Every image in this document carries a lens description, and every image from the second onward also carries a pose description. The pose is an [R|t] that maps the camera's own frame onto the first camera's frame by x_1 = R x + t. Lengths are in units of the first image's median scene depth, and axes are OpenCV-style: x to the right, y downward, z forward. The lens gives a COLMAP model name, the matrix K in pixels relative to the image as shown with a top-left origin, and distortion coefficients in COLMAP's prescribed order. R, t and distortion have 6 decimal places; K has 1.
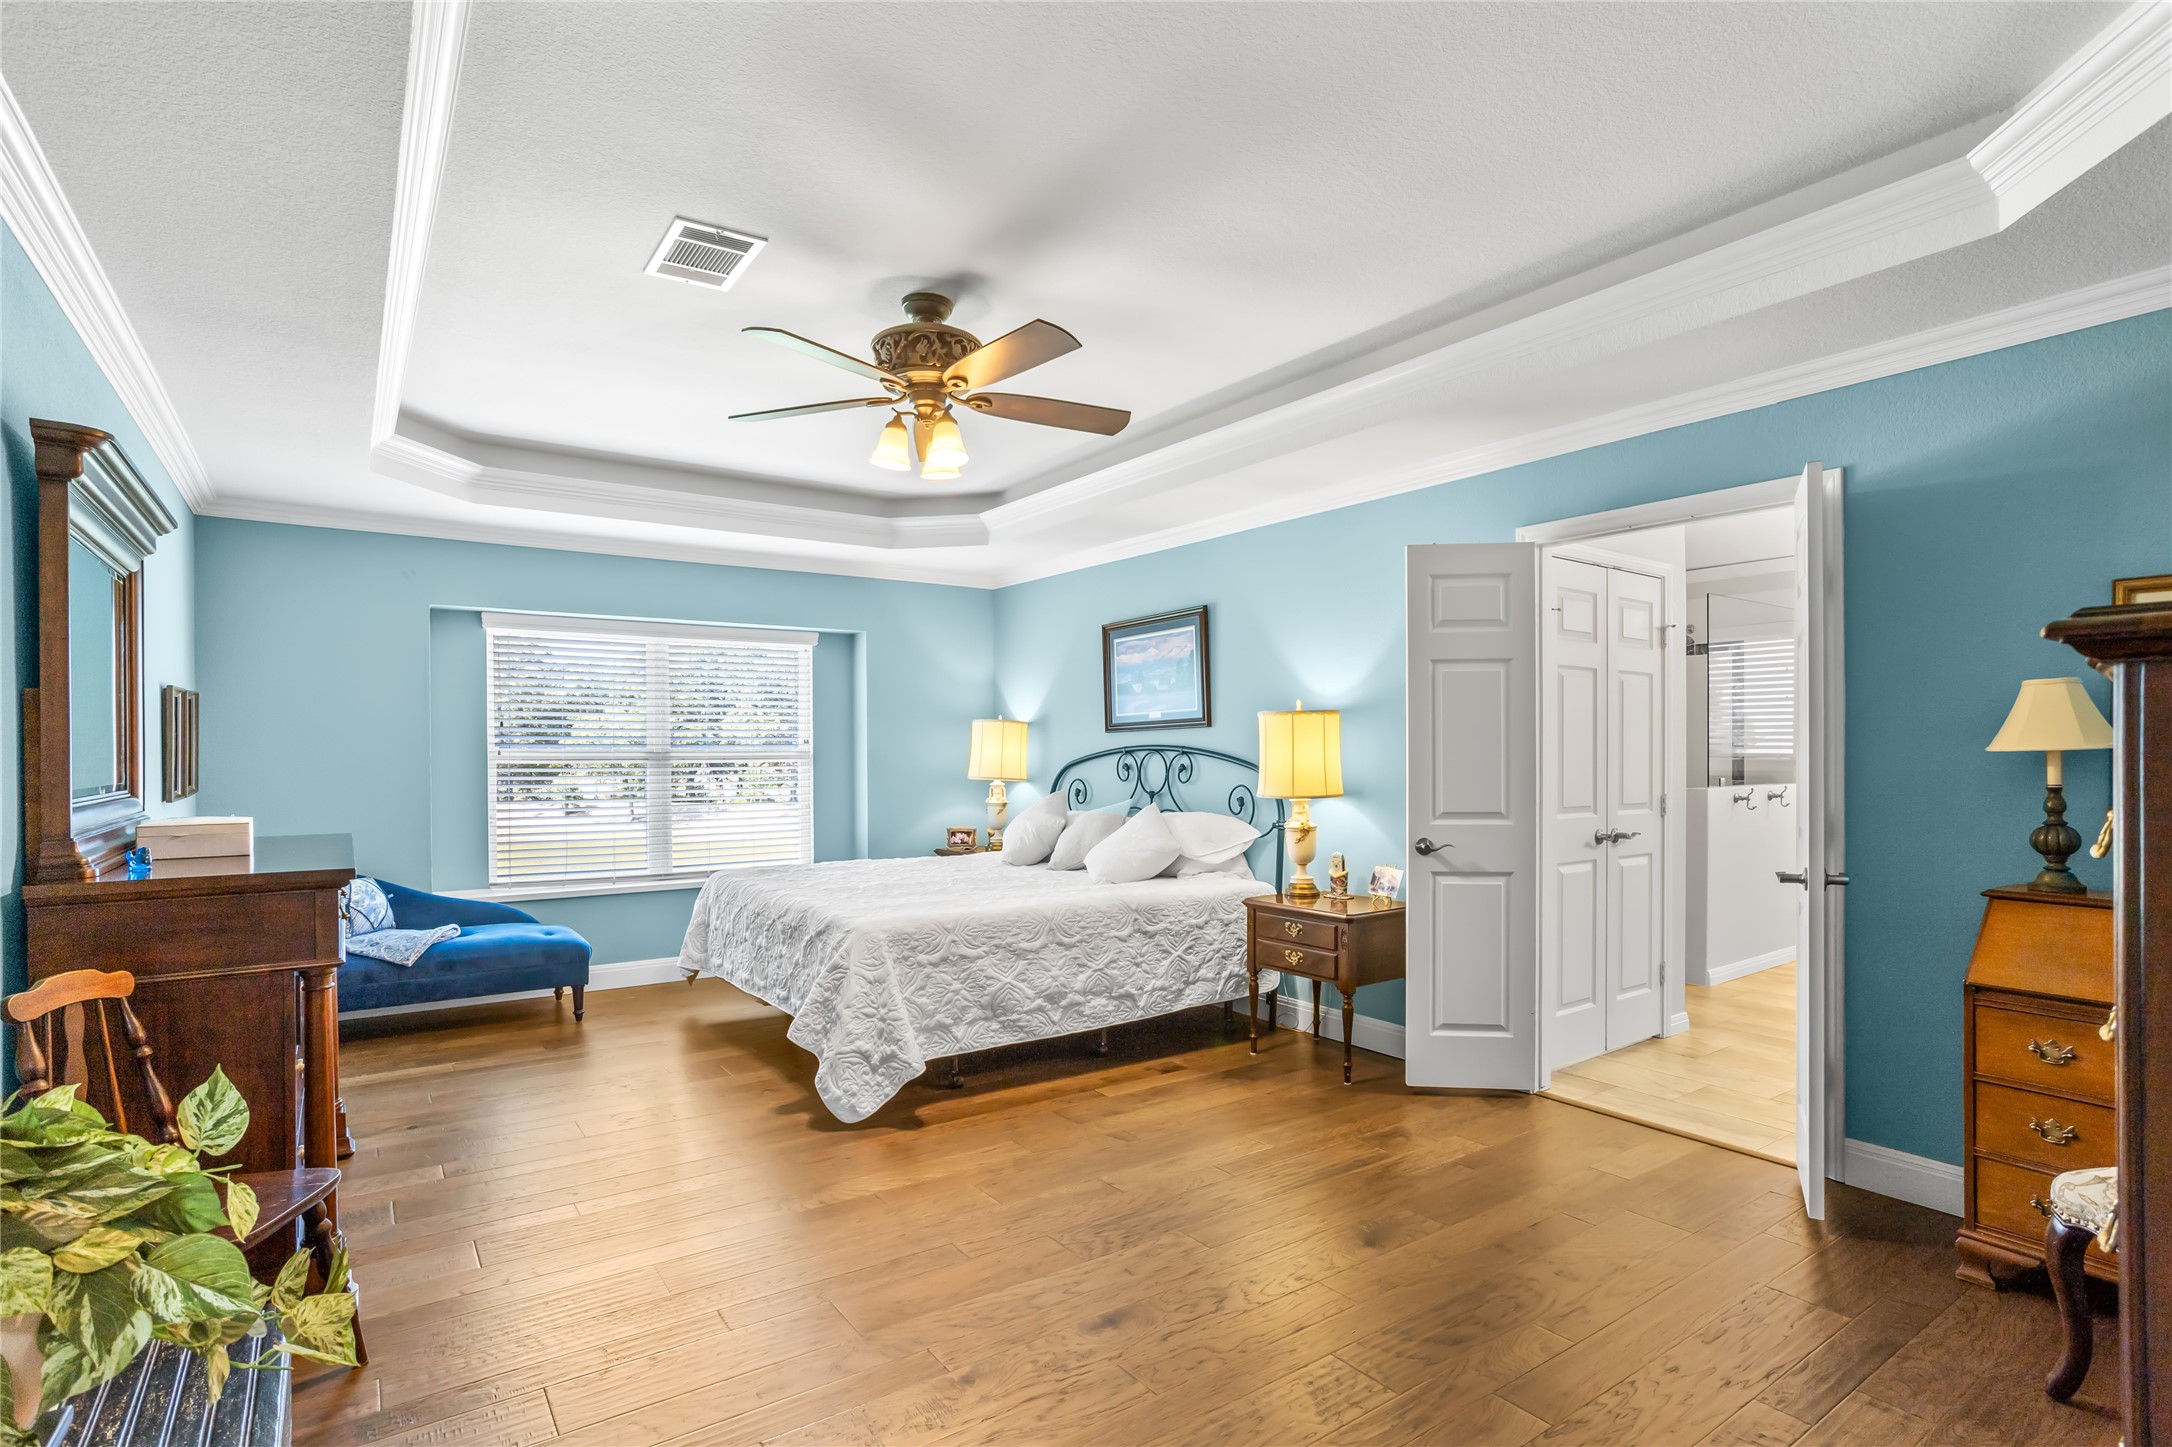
lens RADIAL K [[1054.3, 0, 1083.7], [0, 1054.3, 736.2], [0, 0, 1]] dist [-0.036609, 0.019855]
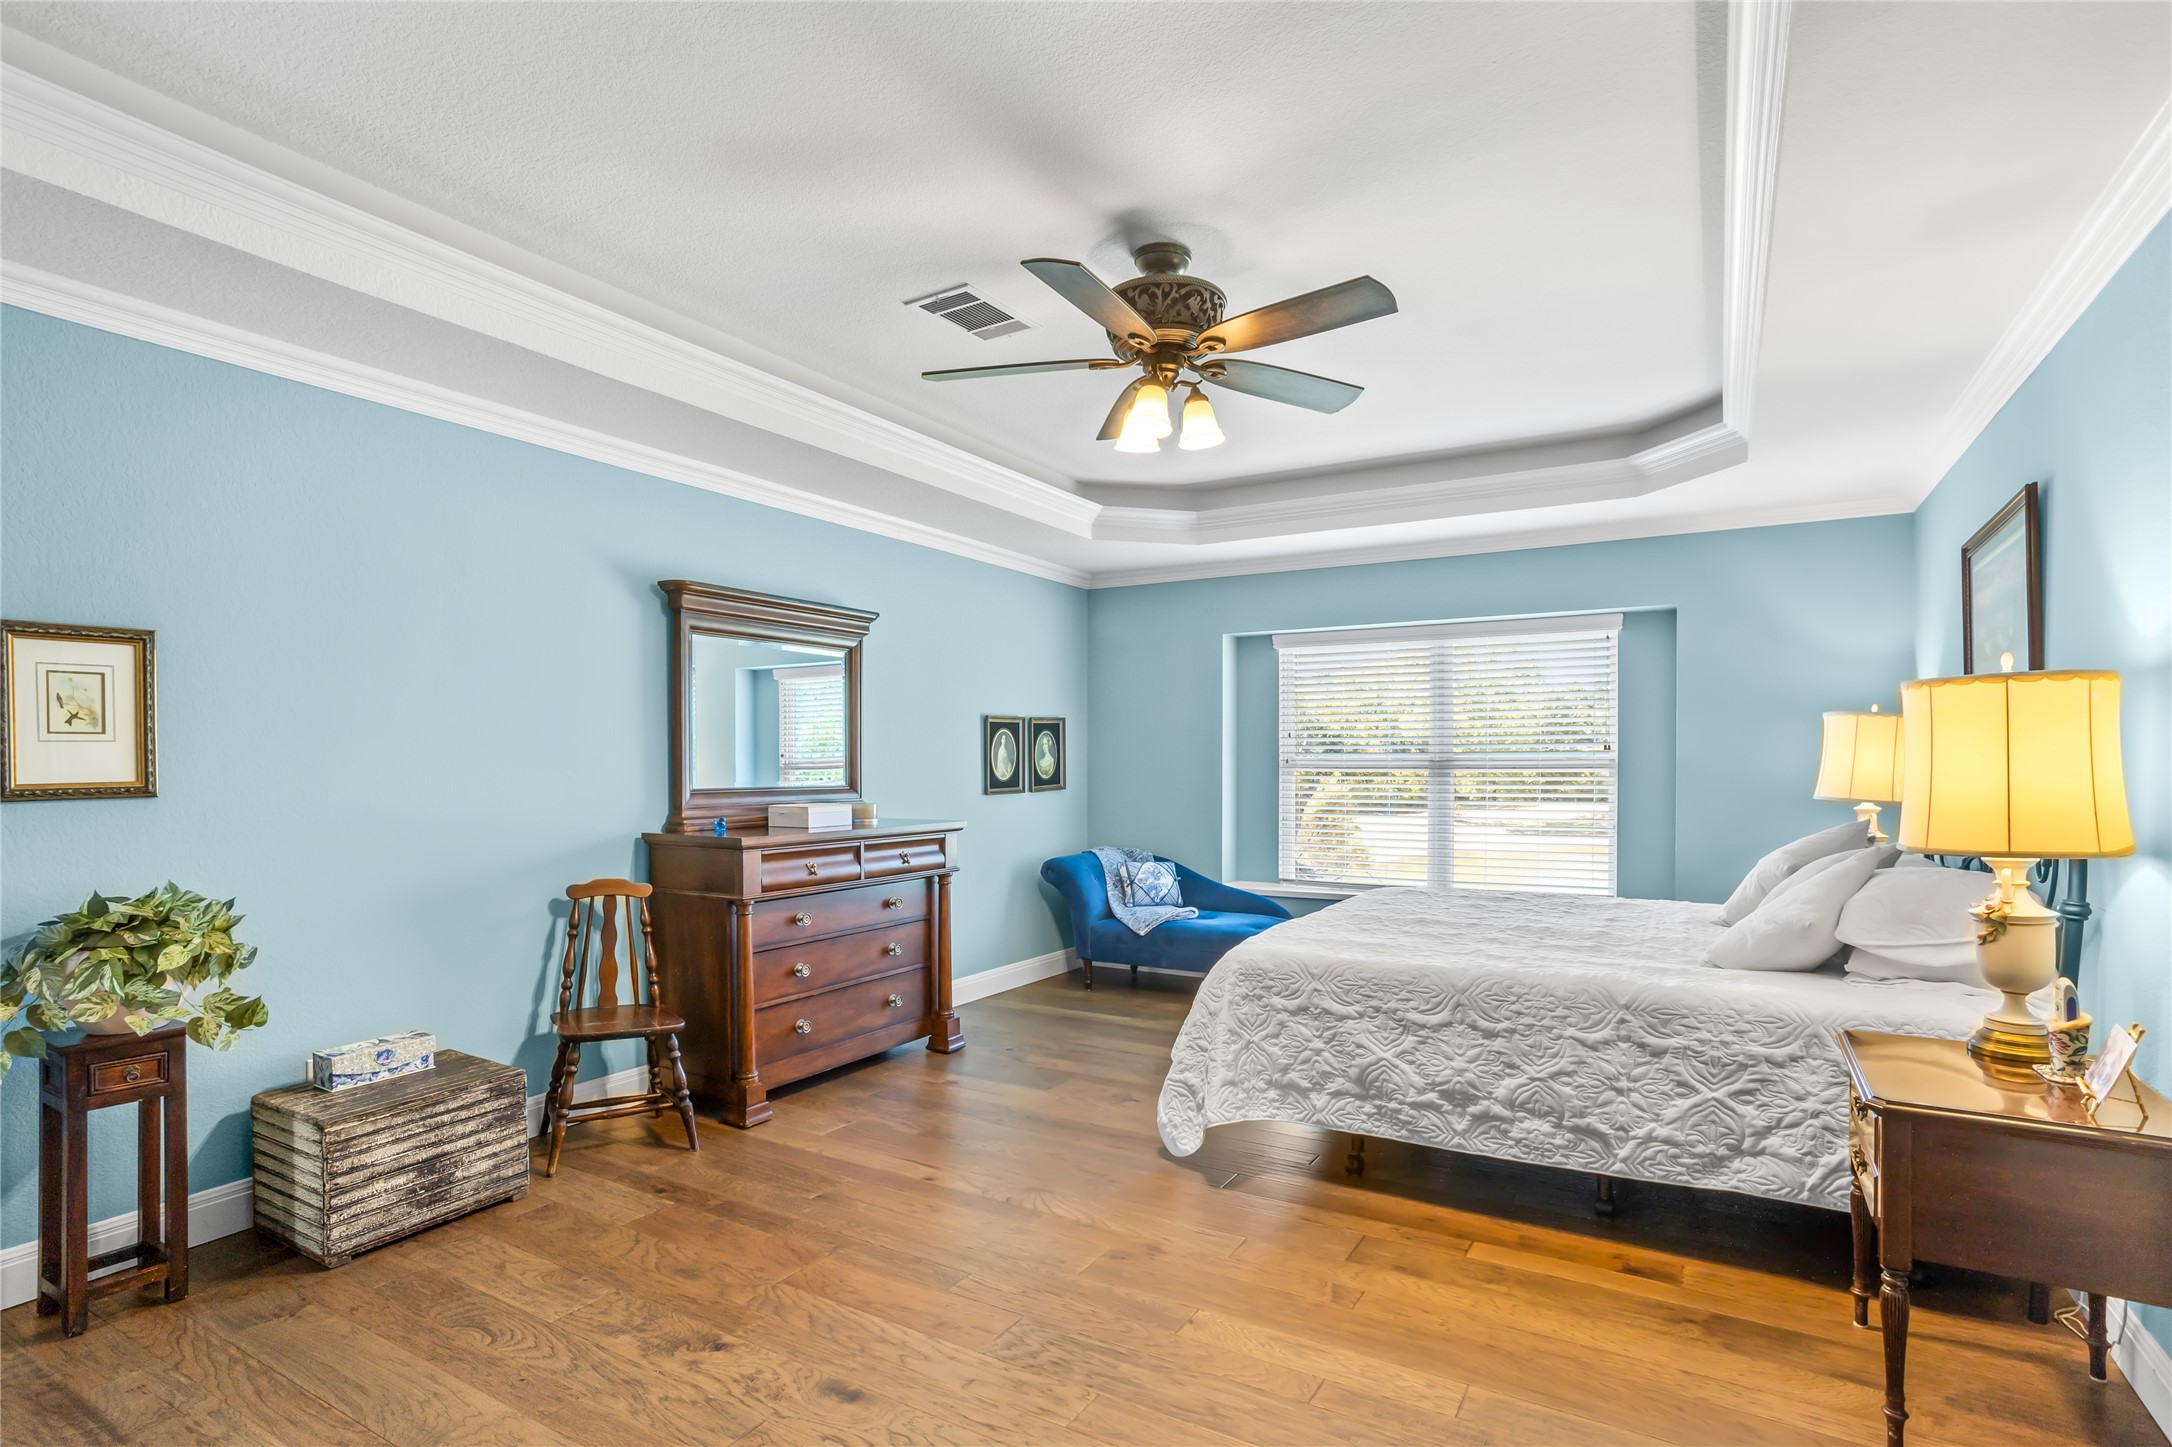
lens RADIAL K [[1054.3, 0, 1028.8], [0, 1054.3, 760.3], [0, 0, 1]] dist [-0.036609, 0.019855]
pose [[0.419094, -0.000385, -0.907943, 0.489491], [0.014703, 0.999872, 0.006363, 0.005819], [0.907824, -0.016016, 0.419046, 0.418760]]
